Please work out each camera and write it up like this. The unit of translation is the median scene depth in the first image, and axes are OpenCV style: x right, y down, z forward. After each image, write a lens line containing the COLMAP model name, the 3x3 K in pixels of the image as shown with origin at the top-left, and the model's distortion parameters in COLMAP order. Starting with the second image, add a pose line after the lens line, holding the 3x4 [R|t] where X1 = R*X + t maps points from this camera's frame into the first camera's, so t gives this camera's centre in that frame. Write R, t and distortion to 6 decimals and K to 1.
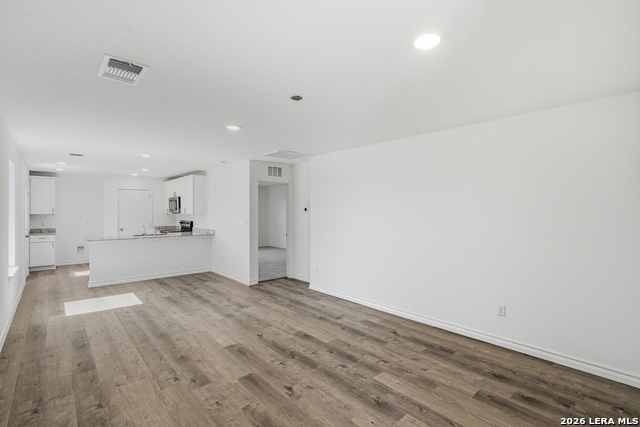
lens RADIAL K [[299.1, 0, 316.7], [0, 299.1, 212.2], [0, 0, 1]] dist [0.000473, 0.000579]
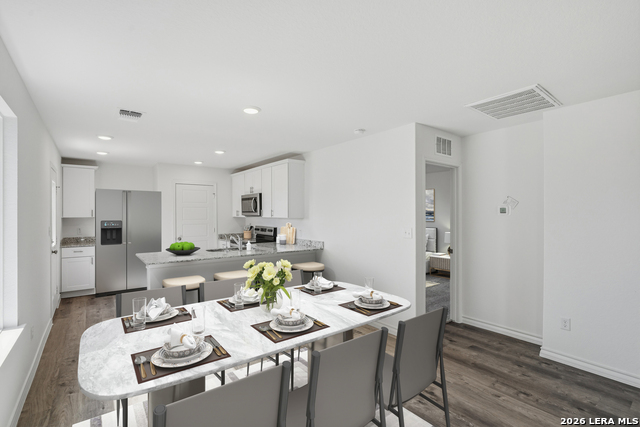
lens RADIAL K [[294.8, 0, 318.7], [0, 294.8, 215.1], [0, 0, 1]] dist [-0.003564, -0.000034]
pose [[0.997675, -0.000396, -0.068149, -0.482651], [0.000448, 1.000000, 0.000752, 0.000433], [0.068149, -0.000781, 0.997675, 0.552903]]
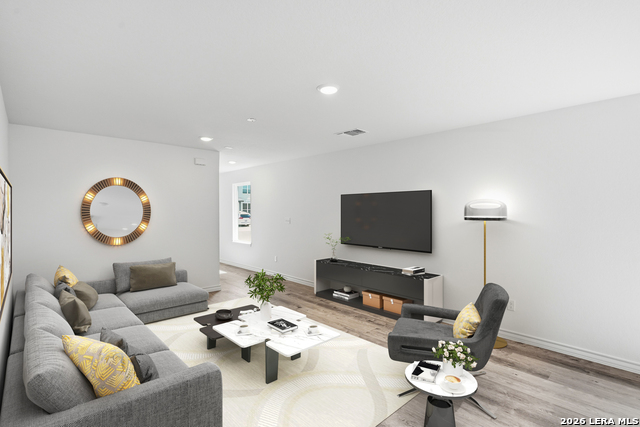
lens RADIAL K [[320.0, 0, 314.8], [0, 320.0, 211.1], [0, 0, 1]] dist [0.000910, 0.000670]
pose [[-0.999613, 0.001086, -0.027808, -0.175103], [0.000652, 0.999878, 0.015598, -0.010314], [0.027821, 0.015574, -0.999492, 1.407811]]
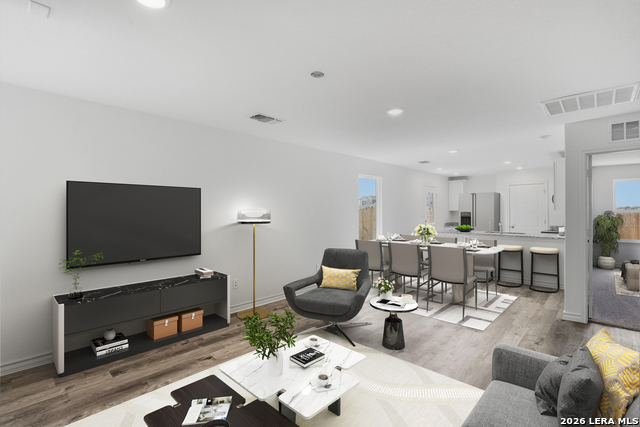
lens RADIAL K [[300.5, 0, 320.0], [0, 300.5, 209.9], [0, 0, 1]] dist [-0.002248, -0.000246]
pose [[0.082814, -0.004649, -0.996554, 0.492456], [0.001434, 0.999989, -0.004546, 0.013935], [0.996564, -0.001053, 0.082820, 0.544842]]
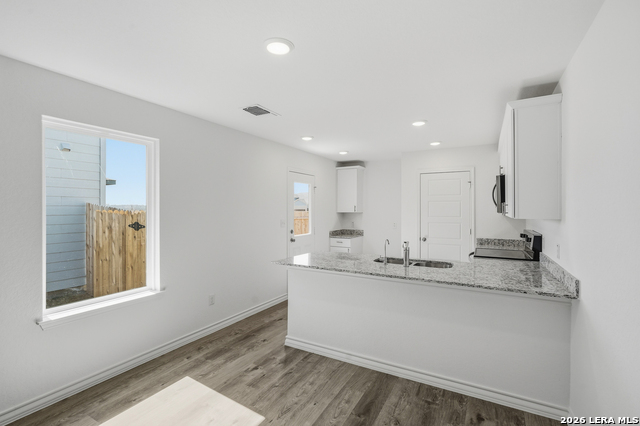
lens RADIAL K [[300.5, 0, 320.0], [0, 300.5, 209.4], [0, 0, 1]] dist [-0.002248, -0.000246]
pose [[0.325584, 0.001790, -0.945511, -0.258032], [-0.004450, 0.999990, 0.000361, -0.003445], [0.945502, 0.004090, 0.325589, 1.101047]]
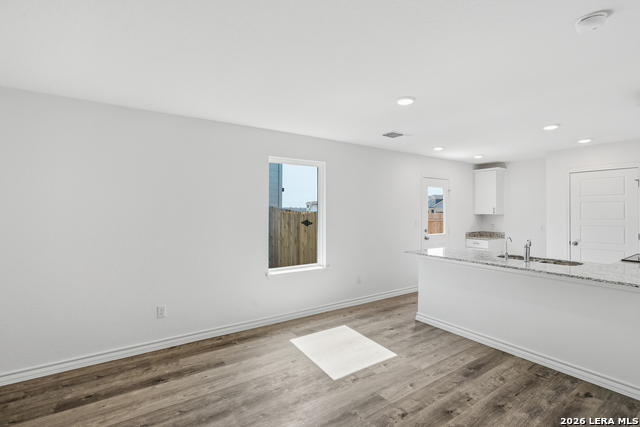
lens RADIAL K [[306.0, 0, 320.5], [0, 306.0, 208.7], [0, 0, 1]] dist [-0.002847, 0.000027]
pose [[-0.123184, -0.007213, -0.992358, -0.025940], [-0.006120, 0.999960, -0.006508, -0.001172], [0.992365, 0.005271, -0.123223, 1.086244]]
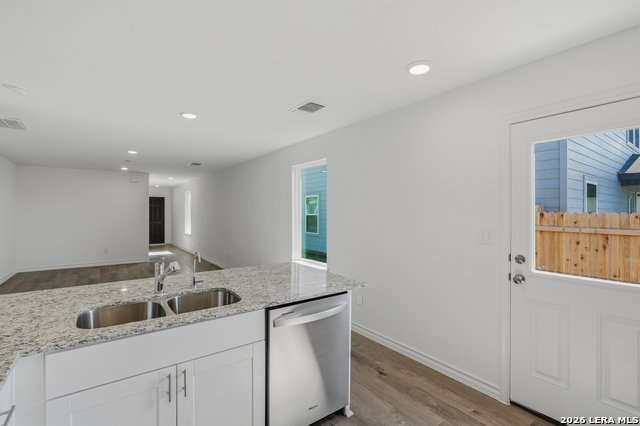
lens RADIAL K [[294.8, 0, 318.7], [0, 294.8, 214.6], [0, 0, 1]] dist [-0.003564, -0.000034]
pose [[-0.994939, -0.001796, 0.100464, -1.054721], [-0.000639, 0.999933, 0.011548, 0.002446], [-0.100478, 0.011425, -0.994874, 1.855705]]
